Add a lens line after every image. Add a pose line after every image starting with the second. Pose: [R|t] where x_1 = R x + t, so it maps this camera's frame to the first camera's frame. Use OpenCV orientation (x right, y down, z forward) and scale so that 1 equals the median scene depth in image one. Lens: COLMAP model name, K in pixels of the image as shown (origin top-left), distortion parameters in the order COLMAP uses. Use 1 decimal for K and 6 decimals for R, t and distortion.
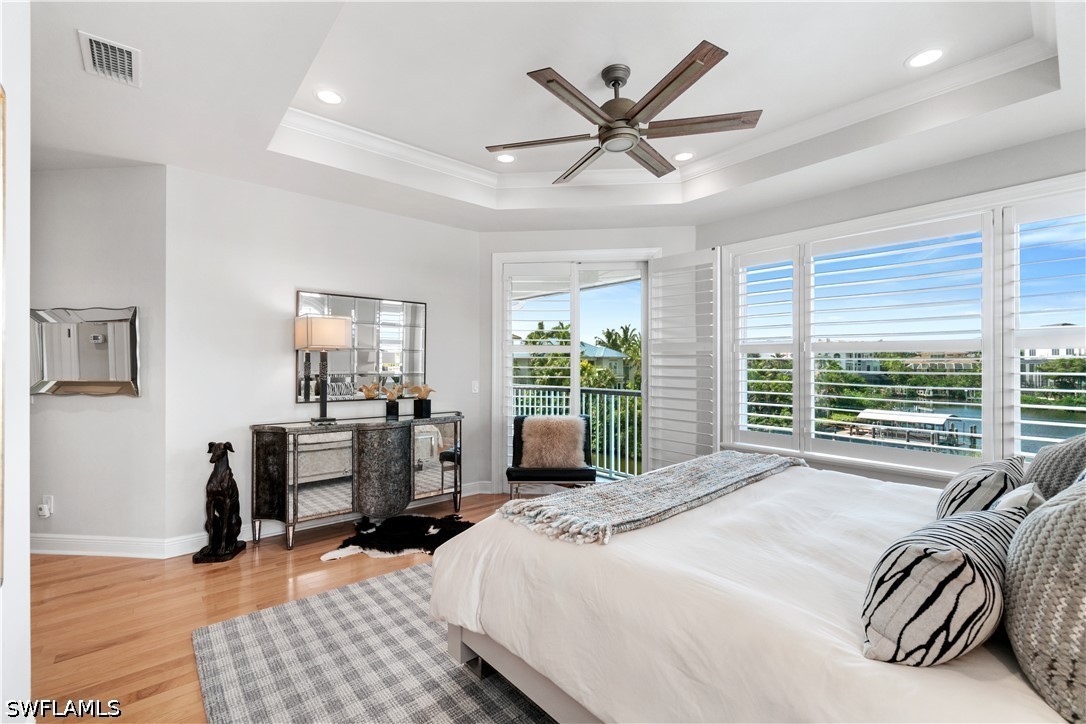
lens RADIAL K [[467.9, 0, 539.7], [0, 467.9, 369.3], [0, 0, 1]] dist [-0.004172, 0.000746]
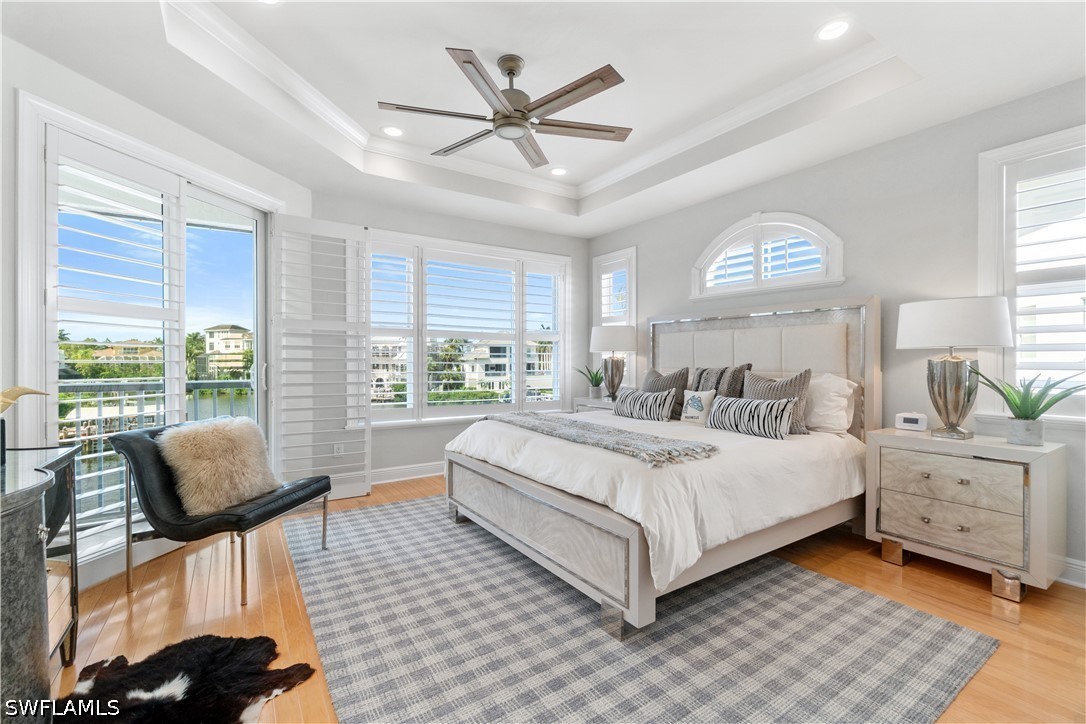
lens RADIAL K [[467.9, 0, 539.7], [0, 467.9, 359.6], [0, 0, 1]] dist [-0.004172, 0.000746]
pose [[0.126724, -0.003188, 0.991933, -0.590938], [0.006692, 0.999975, 0.002359, 0.021688], [-0.991916, 0.006339, 0.126742, 0.536479]]
